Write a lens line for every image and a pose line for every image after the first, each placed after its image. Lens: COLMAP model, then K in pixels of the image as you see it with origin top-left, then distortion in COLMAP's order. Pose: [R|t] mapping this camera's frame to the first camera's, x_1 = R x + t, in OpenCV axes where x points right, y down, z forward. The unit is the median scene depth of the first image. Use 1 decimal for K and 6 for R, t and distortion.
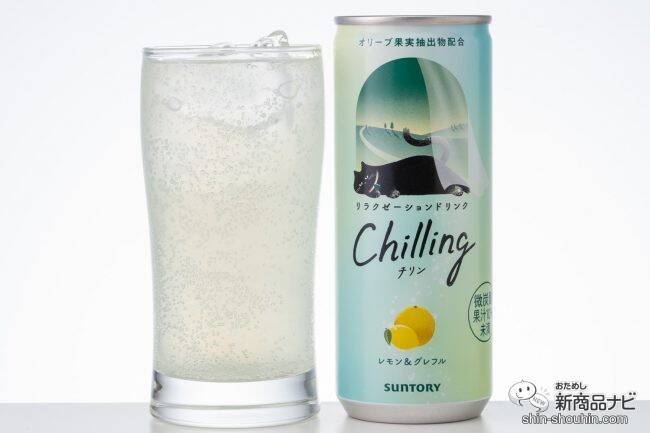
lens RADIAL K [[2354.0, 0, 324.7], [0, 2354.0, 215.4], [0, 0, 1]] dist [-0.015398, -0.763959]
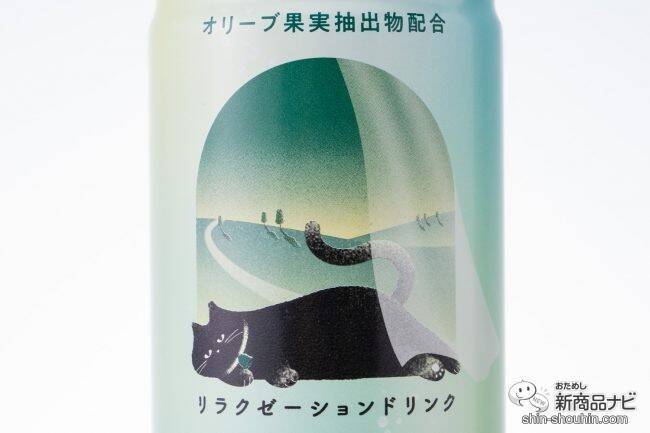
lens RADIAL K [[2322.2, 0, 325.2], [0, 2322.2, 216.8], [0, 0, 1]] dist [0.028793, 0.575819]
pose [[0.998876, -0.002718, 0.047317, 0.016827], [0.005629, 0.998091, -0.061507, -0.012103], [-0.047060, 0.061705, 0.996984, 0.575818]]
